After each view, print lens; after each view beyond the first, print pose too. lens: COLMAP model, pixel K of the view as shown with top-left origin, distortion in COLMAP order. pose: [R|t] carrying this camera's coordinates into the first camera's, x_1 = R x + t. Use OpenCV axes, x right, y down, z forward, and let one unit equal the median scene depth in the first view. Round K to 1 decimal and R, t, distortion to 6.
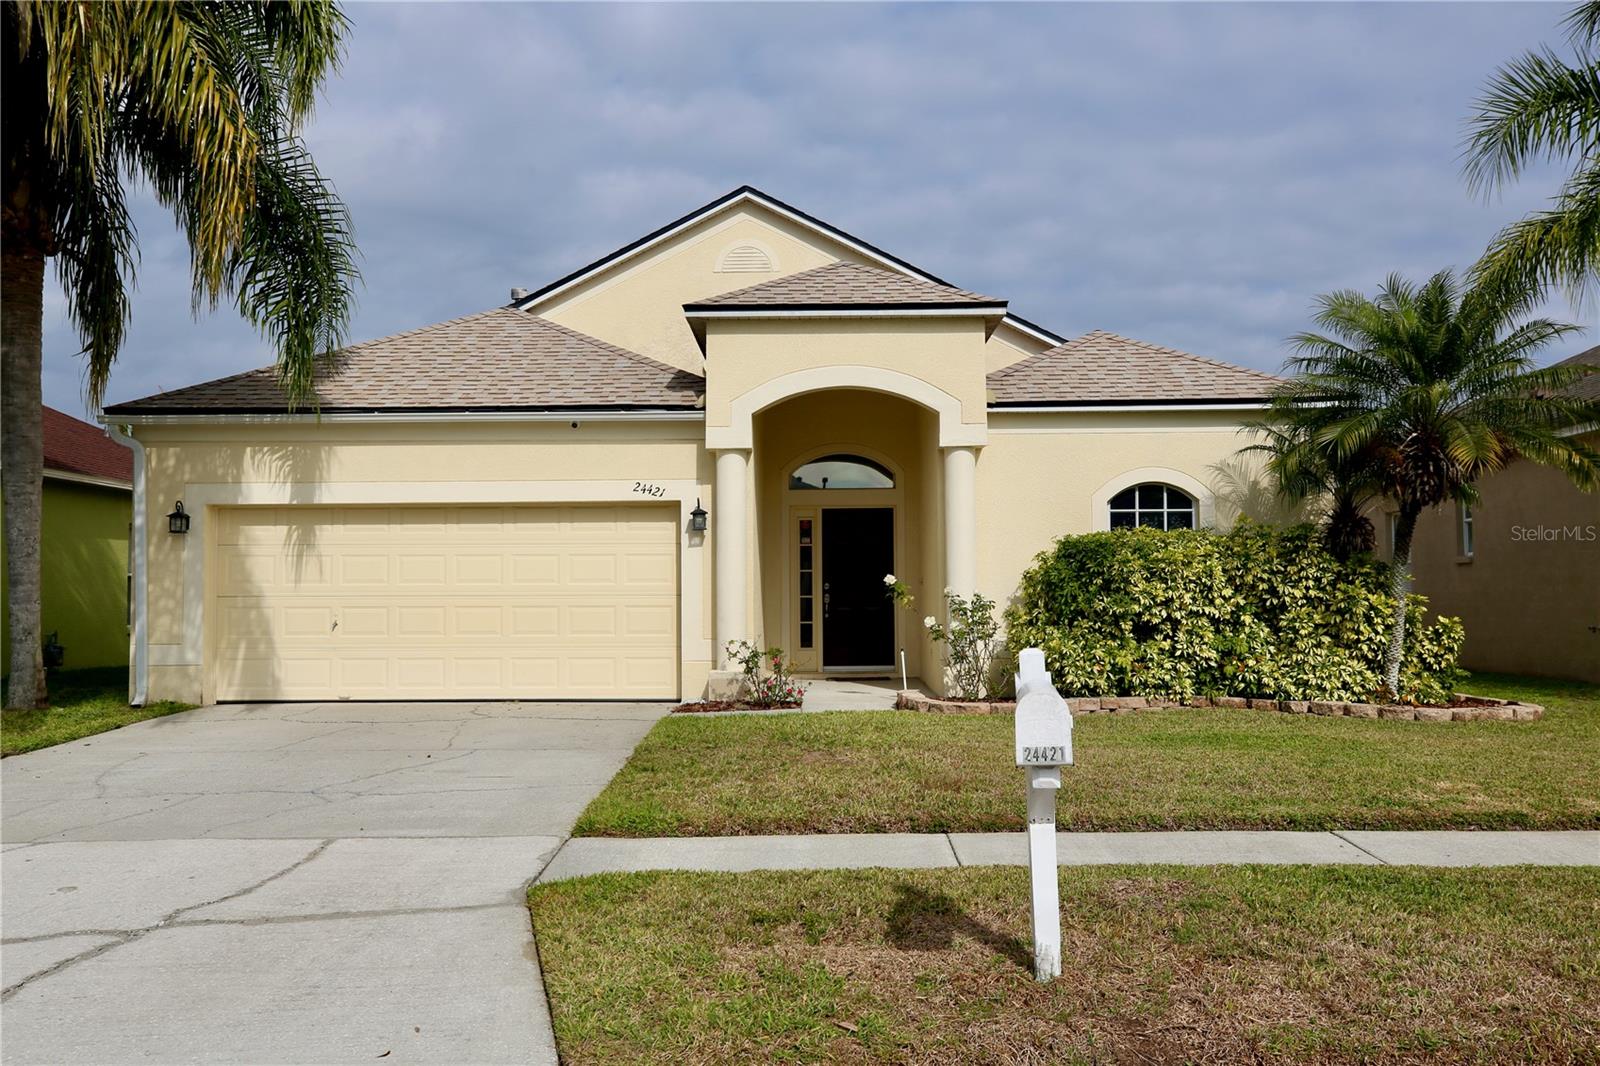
lens RADIAL K [[1613.6, 0, 800.3], [0, 1613.6, 533.6], [0, 0, 1]] dist [0.001691, 0.000000]
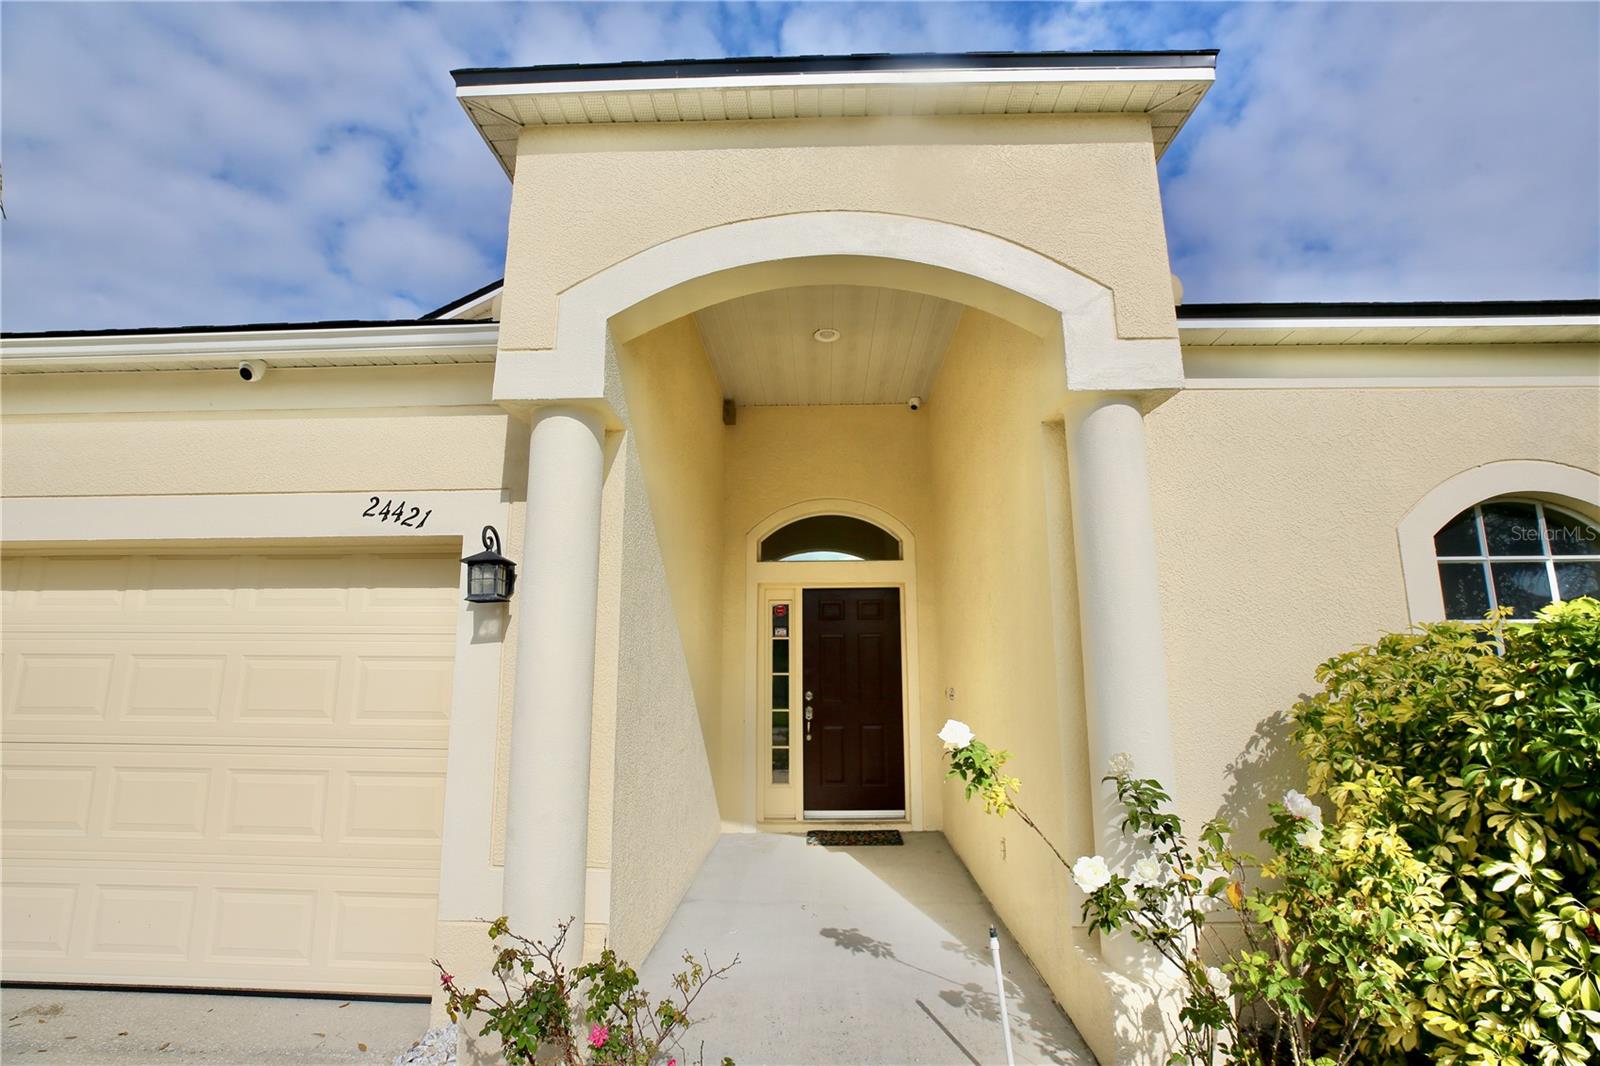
lens RADIAL K [[724.6, 0, 798.2], [0, 724.6, 530.3], [0, 0, 1]] dist [-0.039014, 0.009731]
pose [[0.999787, -0.000676, -0.020630, 0.022206], [-0.002217, 0.990161, -0.139913, 0.005389], [0.020522, 0.139929, 0.989949, 0.804808]]
